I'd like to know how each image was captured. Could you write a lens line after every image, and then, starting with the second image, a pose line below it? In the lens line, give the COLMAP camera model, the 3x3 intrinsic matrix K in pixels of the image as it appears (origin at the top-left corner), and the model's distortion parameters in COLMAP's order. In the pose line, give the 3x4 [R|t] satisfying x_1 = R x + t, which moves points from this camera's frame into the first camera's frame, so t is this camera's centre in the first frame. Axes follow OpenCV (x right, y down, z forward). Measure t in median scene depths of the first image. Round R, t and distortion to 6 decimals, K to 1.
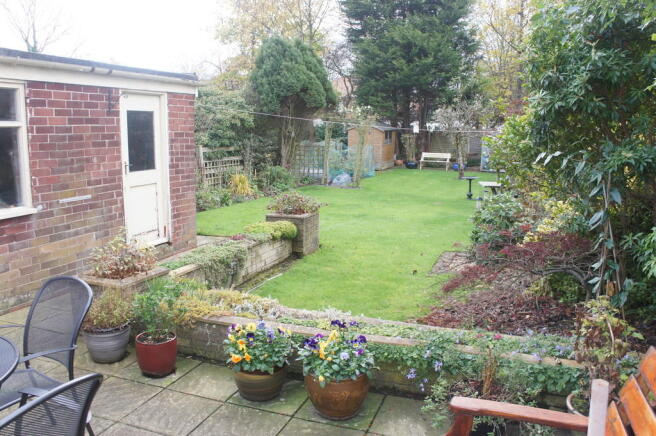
lens RADIAL K [[536.3, 0, 328.0], [0, 536.3, 218.0], [0, 0, 1]] dist [-0.115752, 0.003225]
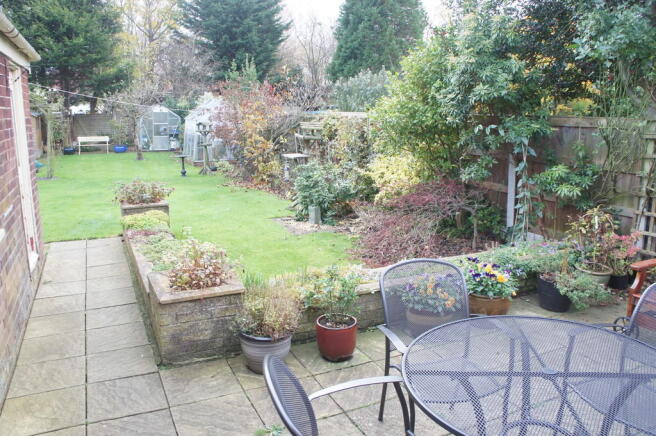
lens RADIAL K [[516.0, 0, 328.0], [0, 516.0, 218.0], [0, 0, 1]] dist [-0.157545, 0.084801]
pose [[0.695553, -0.150298, 0.702579, -0.215678], [0.116941, 0.988518, 0.095695, -0.013896], [-0.708894, 0.015599, 0.705142, 0.065105]]
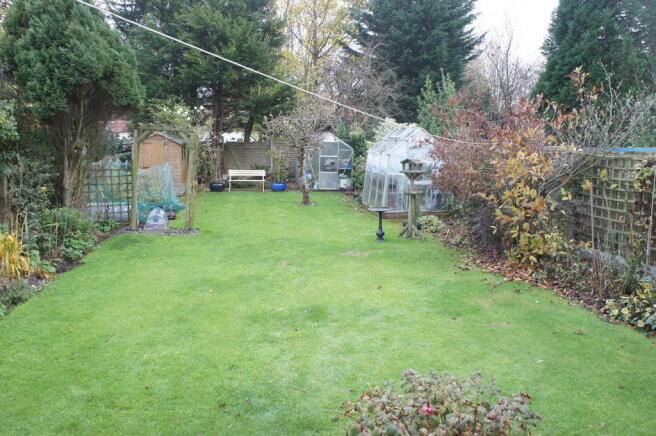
lens RADIAL K [[516.0, 0, 328.0], [0, 516.0, 218.0], [0, 0, 1]] dist [-0.157545, 0.084801]
pose [[0.862165, -0.074190, 0.501166, -0.107662], [0.080317, 0.996725, 0.009379, -0.062961], [-0.500221, 0.032166, 0.865300, 0.368822]]
